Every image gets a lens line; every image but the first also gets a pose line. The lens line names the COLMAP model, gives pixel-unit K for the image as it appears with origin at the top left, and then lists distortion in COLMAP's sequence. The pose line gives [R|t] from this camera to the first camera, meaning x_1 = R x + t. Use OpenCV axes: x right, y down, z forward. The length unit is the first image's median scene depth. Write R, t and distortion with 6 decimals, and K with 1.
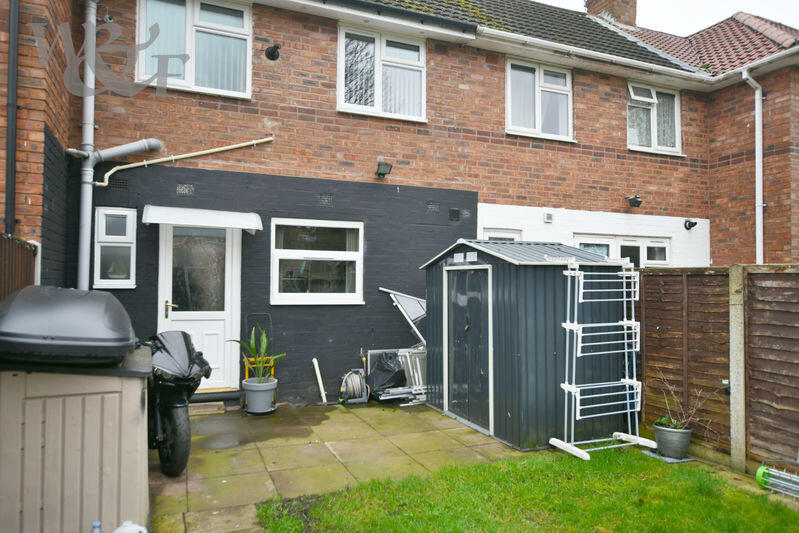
lens RADIAL K [[542.5, 0, 395.5], [0, 542.5, 267.6], [0, 0, 1]] dist [-0.005122, 0.017296]
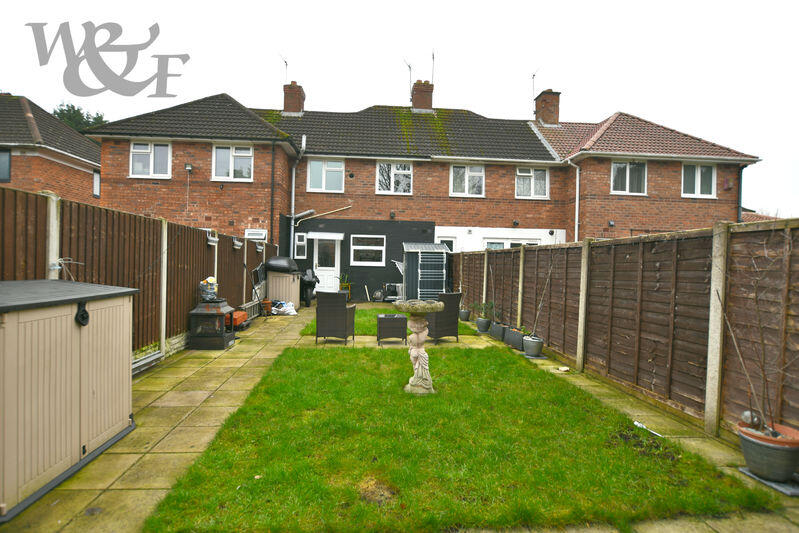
lens RADIAL K [[410.1, 0, 398.6], [0, 410.1, 267.4], [0, 0, 1]] dist [-0.019698, 0.002351]
pose [[0.948556, 0.015137, -0.316247, 0.643011], [-0.004863, 0.999435, 0.033252, 0.005461], [0.316572, -0.030004, 0.948094, -0.888581]]
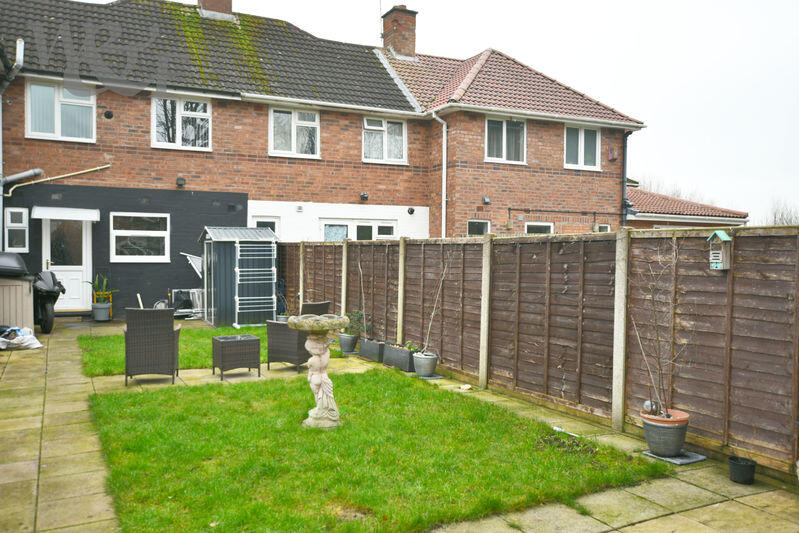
lens RADIAL K [[672.9, 0, 397.3], [0, 672.9, 265.9], [0, 0, 1]] dist [0.004537, 0.043540]
pose [[0.998138, -0.001219, 0.060978, 0.520252], [-0.001852, 0.998733, 0.050284, -0.028519], [-0.060962, -0.050303, 0.996872, -1.132747]]
